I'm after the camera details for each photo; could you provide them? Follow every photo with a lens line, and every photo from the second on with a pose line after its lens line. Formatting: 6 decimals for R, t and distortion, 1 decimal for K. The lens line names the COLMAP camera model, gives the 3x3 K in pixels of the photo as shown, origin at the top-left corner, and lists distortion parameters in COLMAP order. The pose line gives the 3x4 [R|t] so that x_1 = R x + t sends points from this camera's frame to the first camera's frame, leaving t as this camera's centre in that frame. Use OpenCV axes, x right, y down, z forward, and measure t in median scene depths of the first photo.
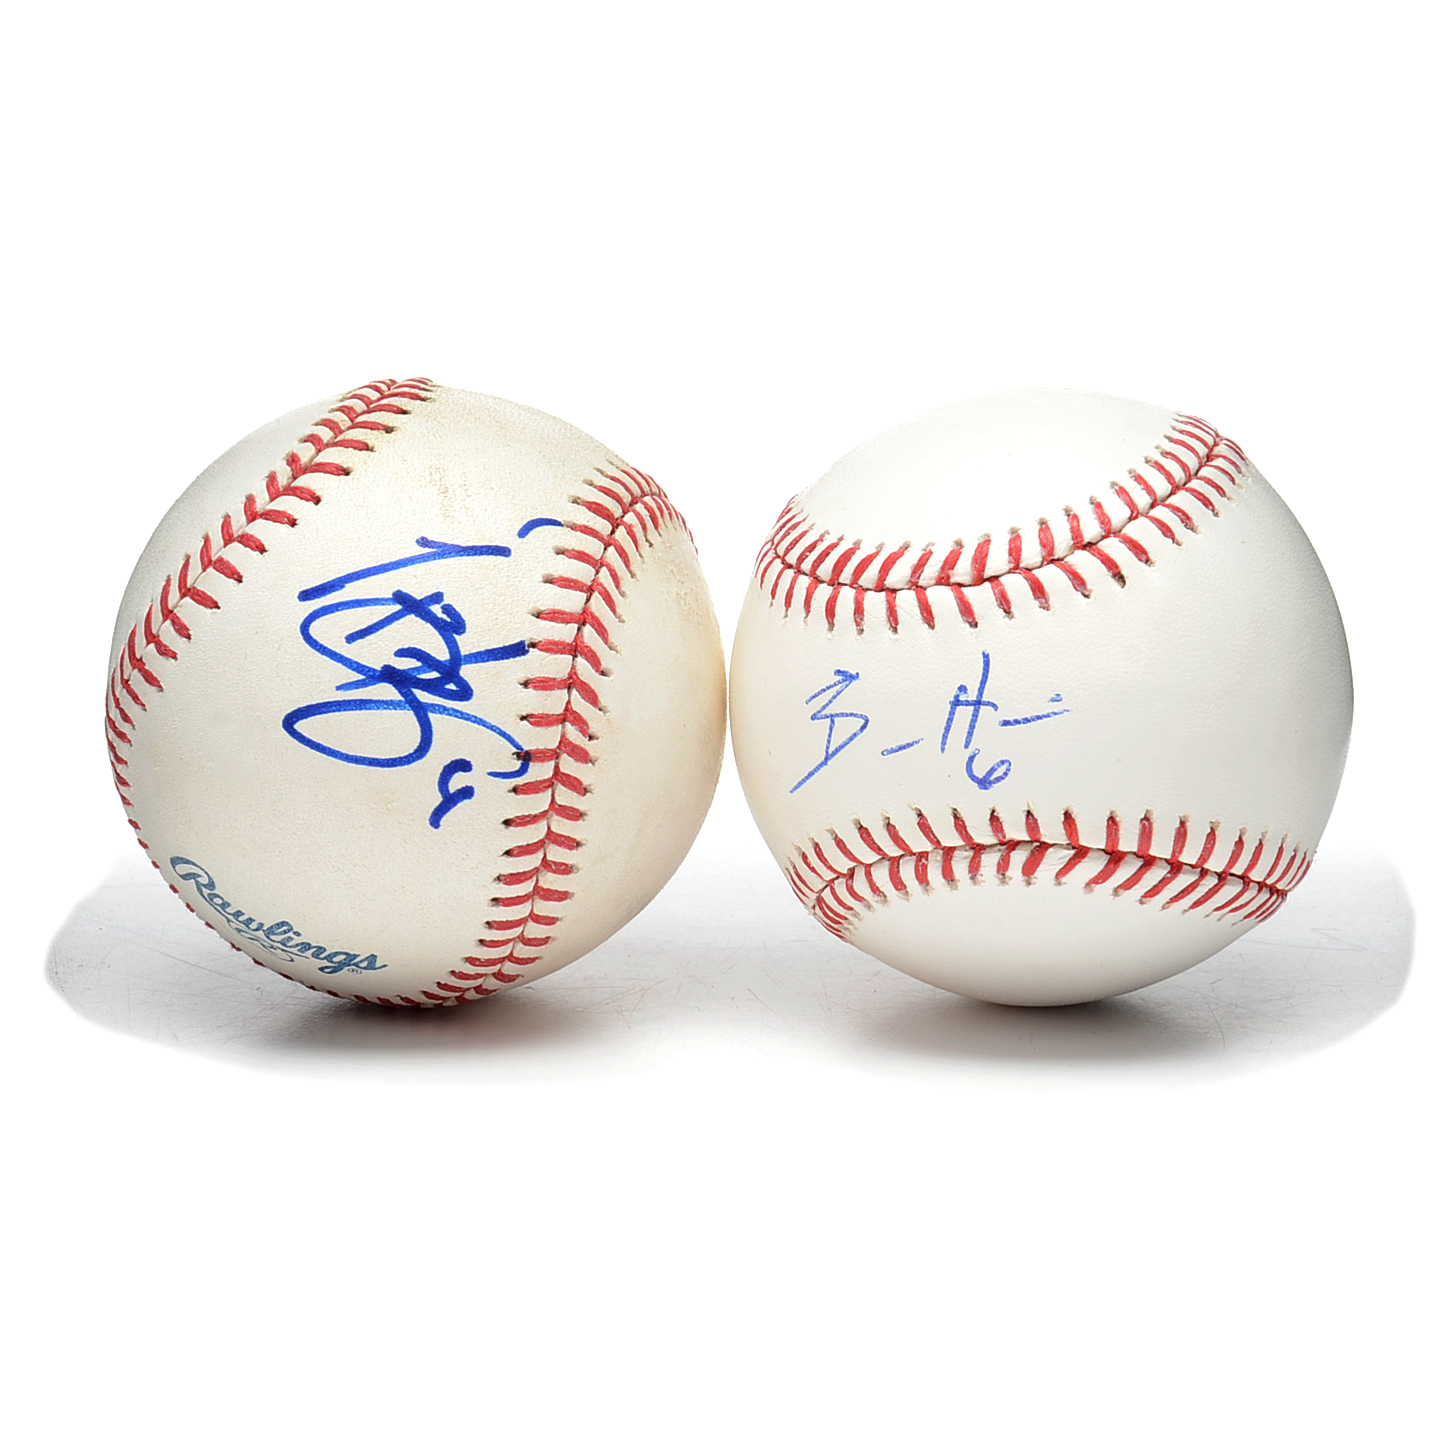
lens RADIAL K [[2878.8, 0, 717.0], [0, 2878.8, 717.0], [0, 0, 1]] dist [-0.188852, 0.020038]
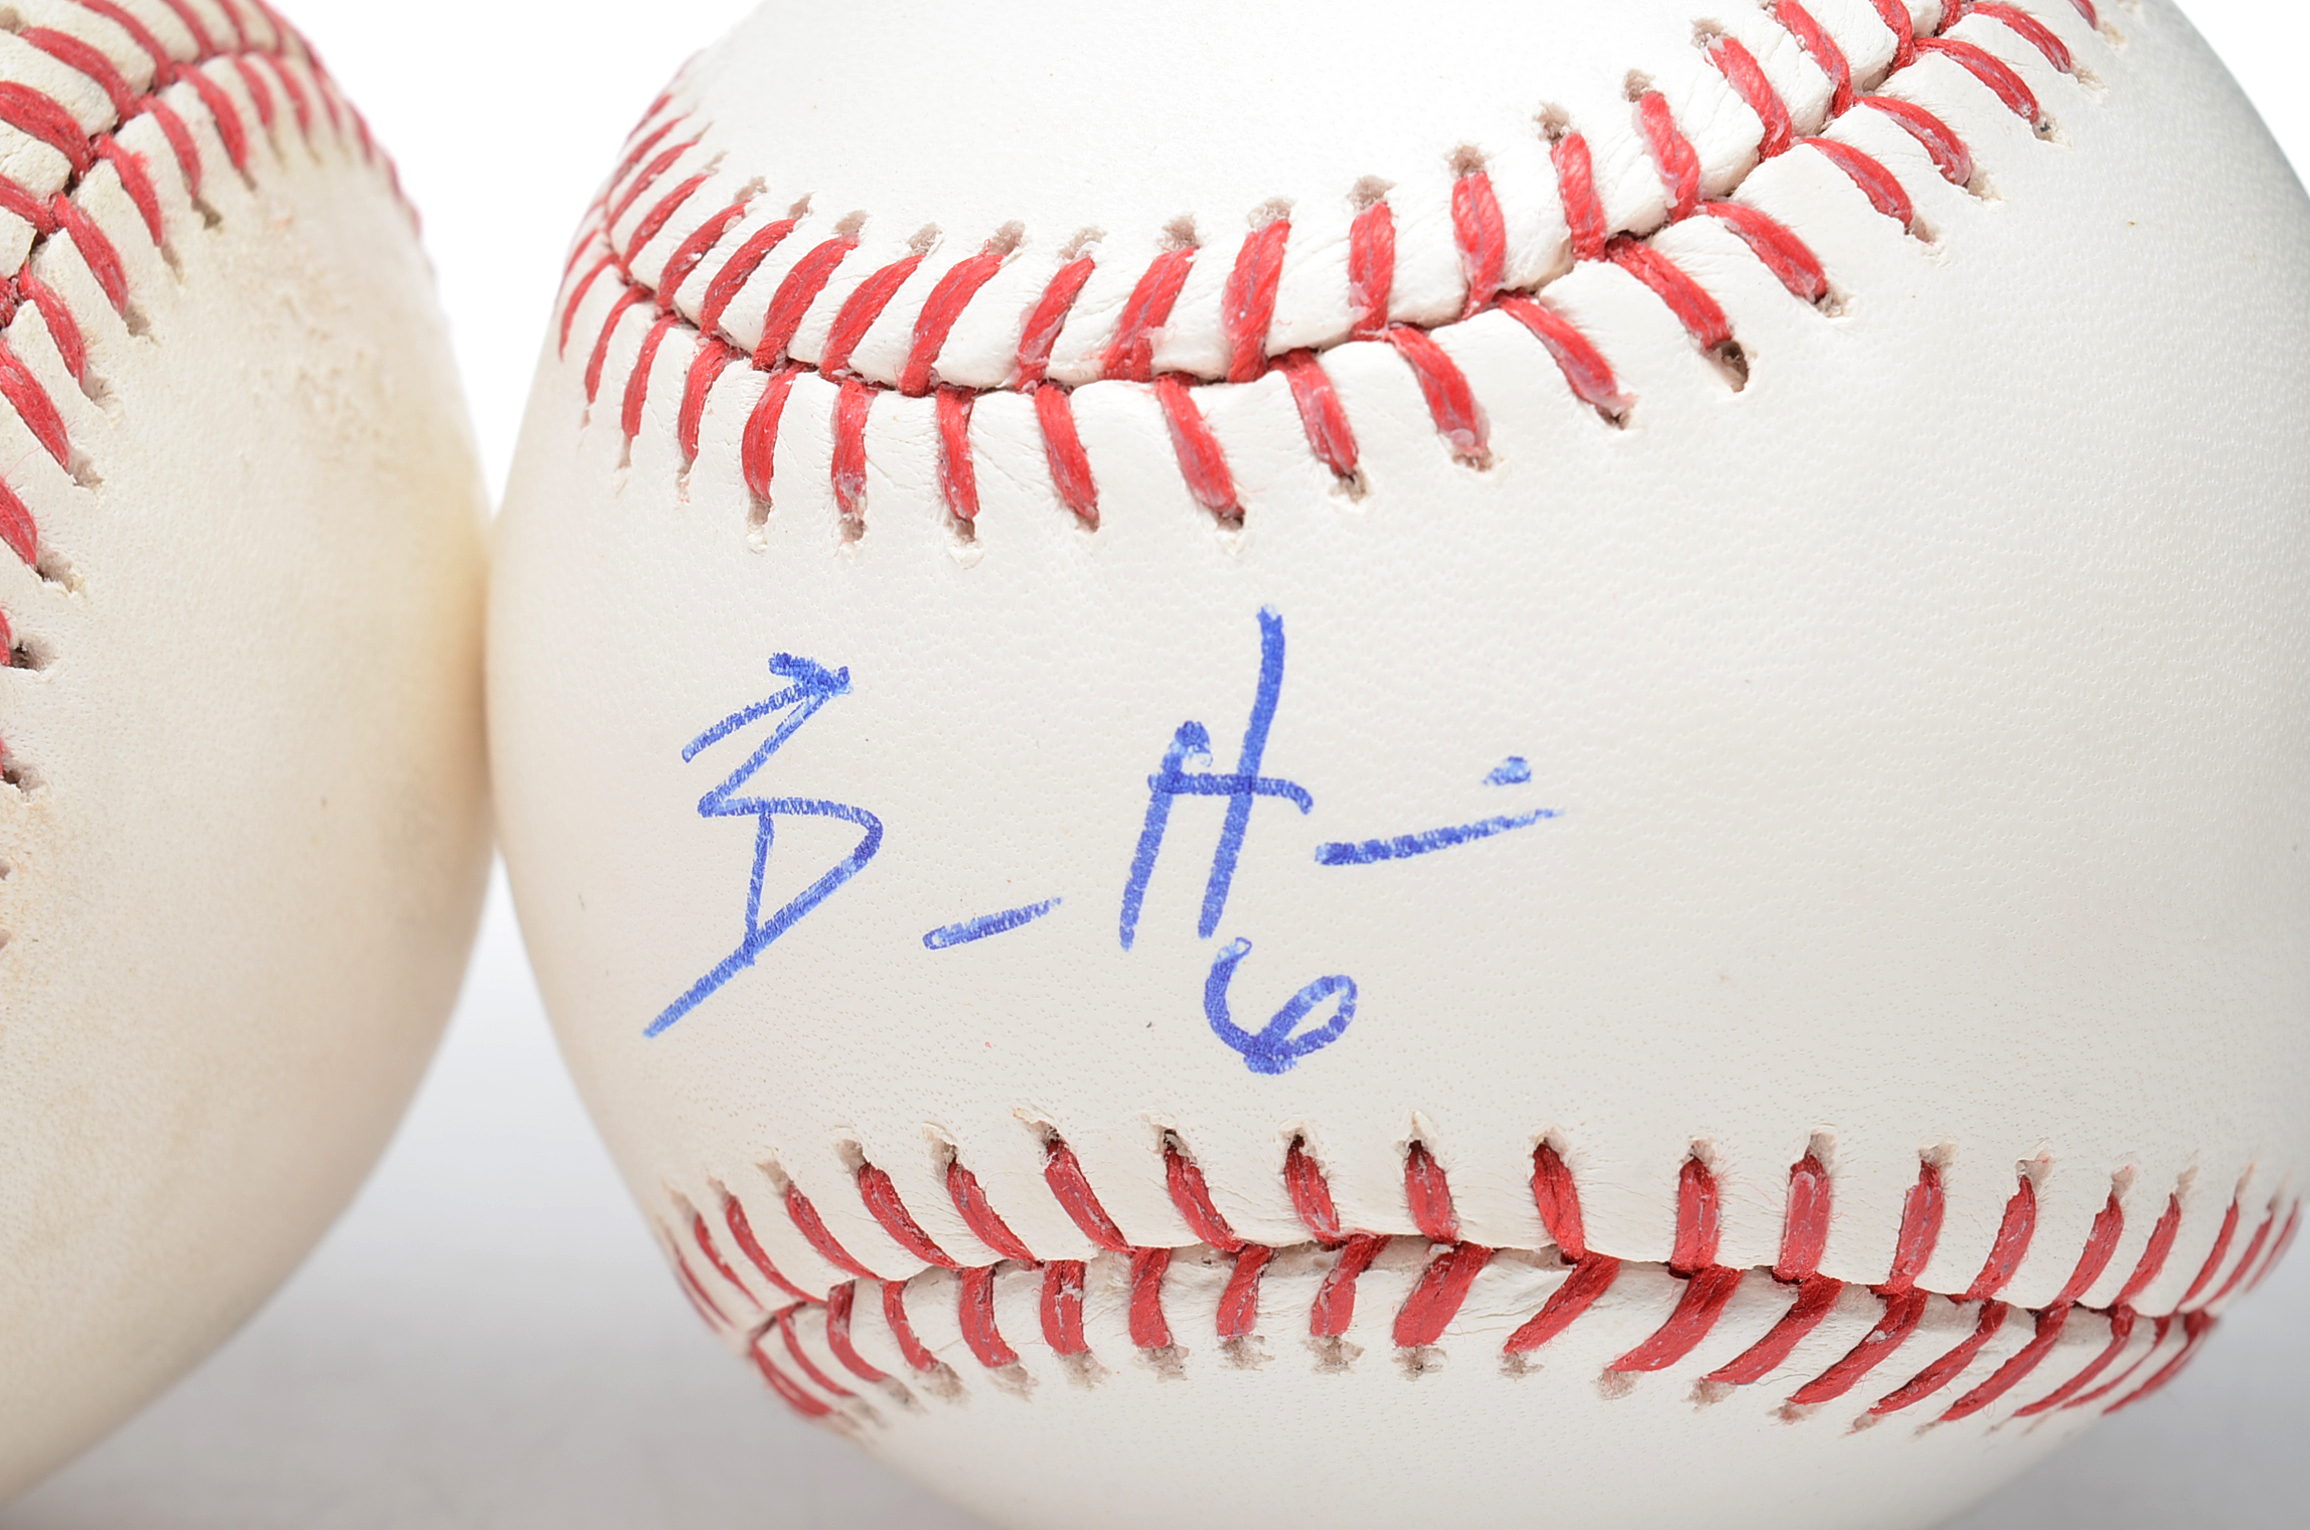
lens RADIAL K [[5281.6, 0, 1155.0], [0, 5281.6, 765.0], [0, 0, 1]] dist [-0.121624, -0.242767]
pose [[0.998648, -0.005259, 0.051716, 0.052023], [0.001345, 0.997150, 0.075433, -0.046056], [-0.051965, -0.075261, 0.995809, 0.448121]]
